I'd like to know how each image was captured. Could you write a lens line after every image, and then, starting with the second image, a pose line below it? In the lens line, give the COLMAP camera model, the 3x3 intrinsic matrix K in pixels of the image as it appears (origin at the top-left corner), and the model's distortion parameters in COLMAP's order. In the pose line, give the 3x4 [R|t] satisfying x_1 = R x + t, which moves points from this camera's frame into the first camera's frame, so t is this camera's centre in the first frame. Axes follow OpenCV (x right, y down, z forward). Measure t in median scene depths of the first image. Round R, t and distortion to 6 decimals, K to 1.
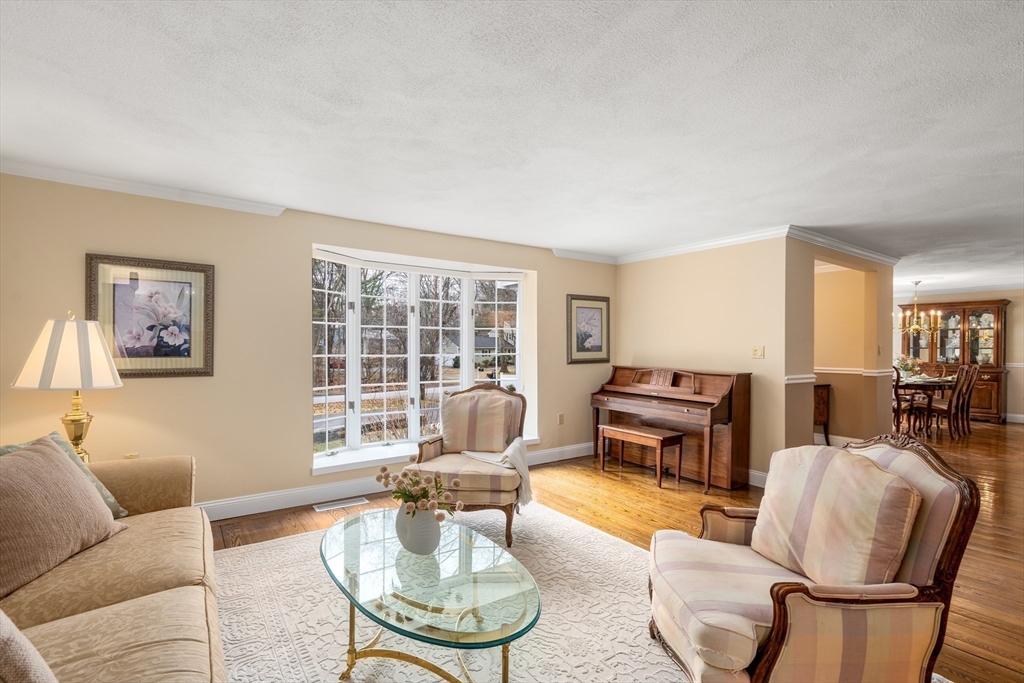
lens RADIAL K [[480.3, 0, 508.4], [0, 480.3, 350.5], [0, 0, 1]] dist [-0.002352, -0.000058]
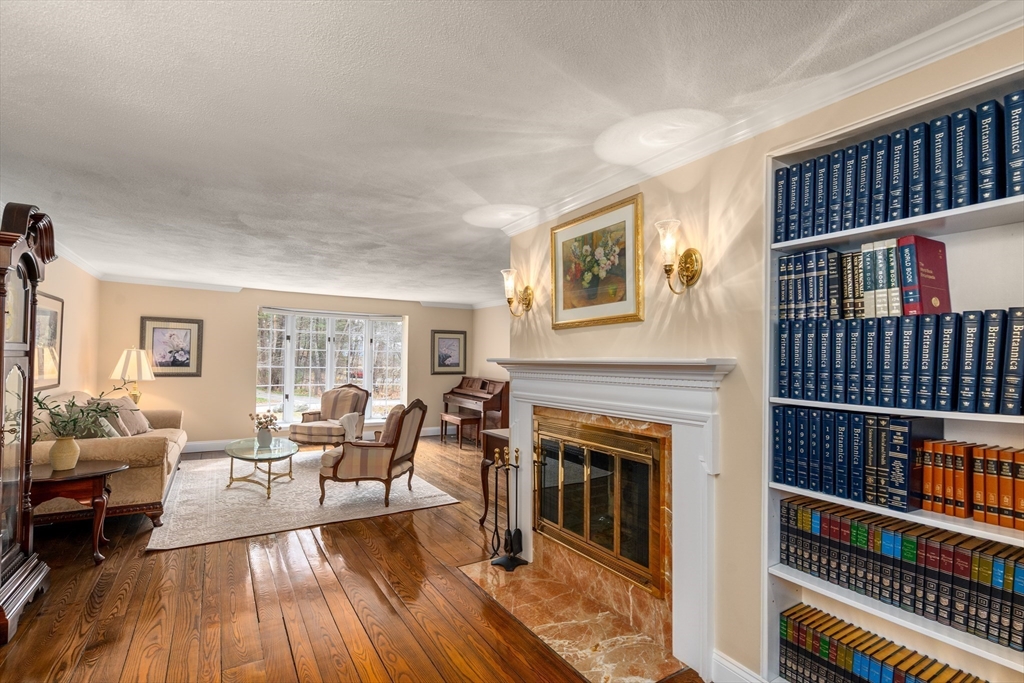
lens RADIAL K [[480.3, 0, 508.4], [0, 480.3, 350.5], [0, 0, 1]] dist [-0.002352, -0.000058]
pose [[0.998332, 0.013976, -0.056008, 0.743921], [-0.015384, 0.999574, -0.024786, -0.024727], [0.055638, 0.025606, 0.998123, -0.882699]]
